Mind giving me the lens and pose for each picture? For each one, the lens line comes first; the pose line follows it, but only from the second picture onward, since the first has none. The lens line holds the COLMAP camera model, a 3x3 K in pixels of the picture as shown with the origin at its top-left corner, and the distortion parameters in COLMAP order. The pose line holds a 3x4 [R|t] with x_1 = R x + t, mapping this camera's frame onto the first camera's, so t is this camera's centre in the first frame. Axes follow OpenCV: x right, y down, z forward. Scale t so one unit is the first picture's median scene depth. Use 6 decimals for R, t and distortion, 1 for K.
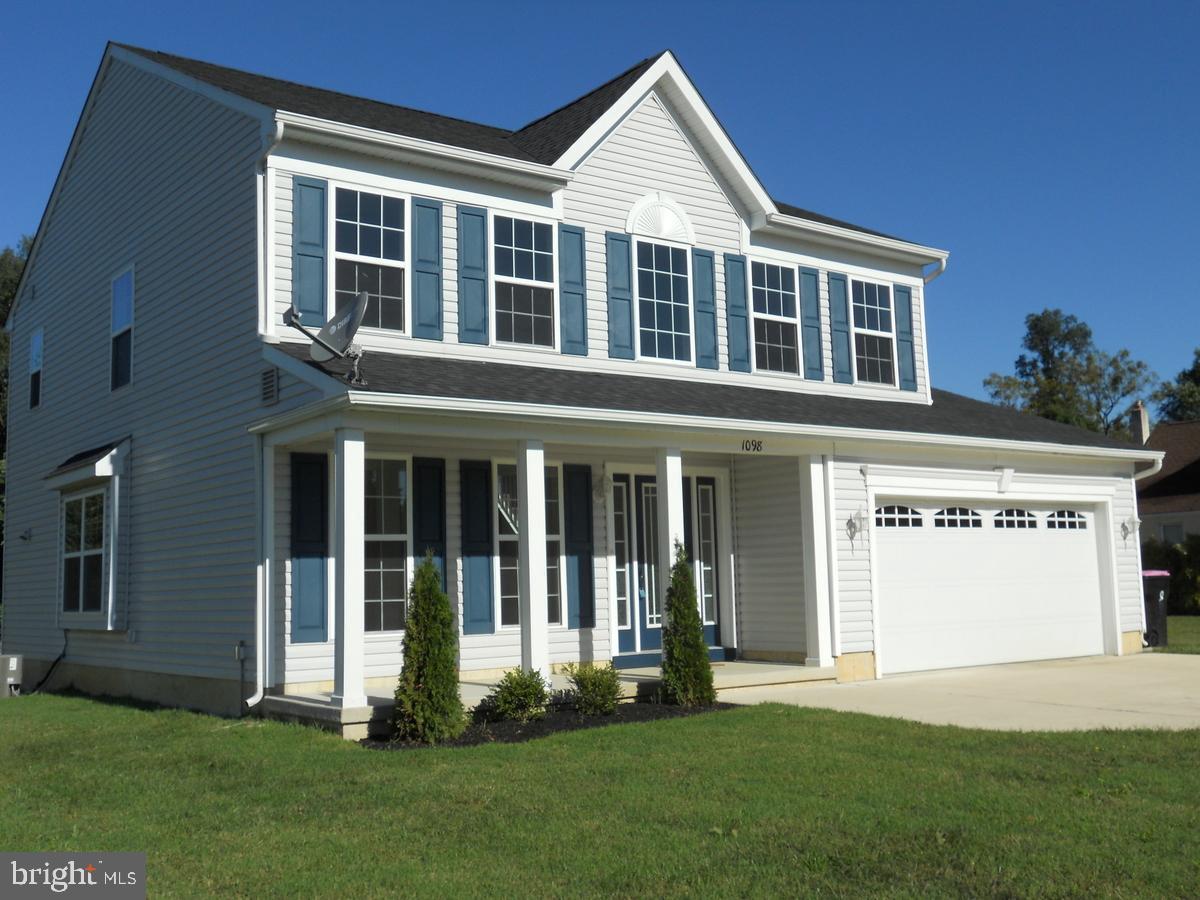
lens RADIAL K [[1299.8, 0, 600.0], [0, 1299.8, 450.9], [0, 0, 1]] dist [-0.031438, 0.000000]
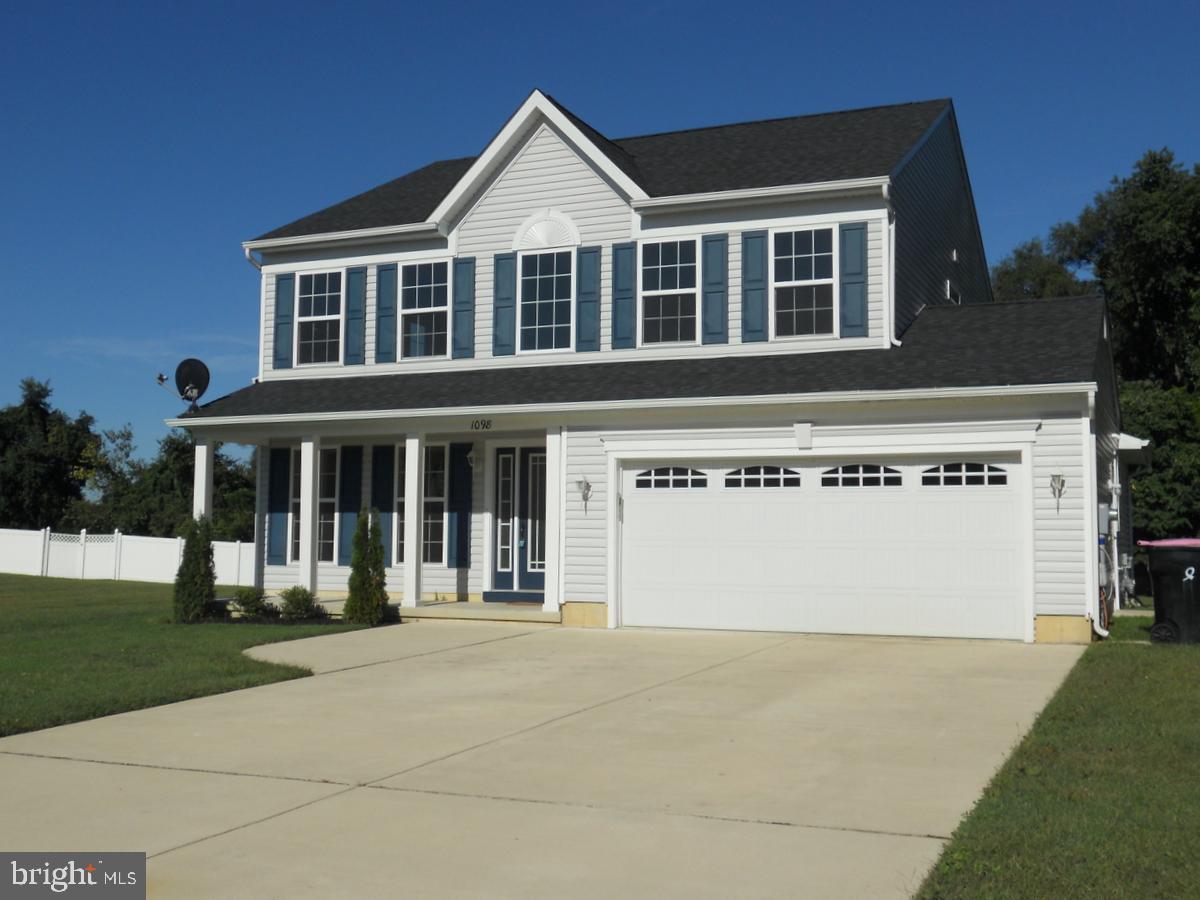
lens RADIAL K [[1299.8, 0, 600.4], [0, 1299.8, 446.5], [0, 0, 1]] dist [-0.031438, 0.000000]
pose [[0.498380, -0.032952, -0.866332, 1.143762], [0.070866, 0.997482, 0.002828, 0.019475], [0.864057, -0.062803, 0.499460, 0.452913]]
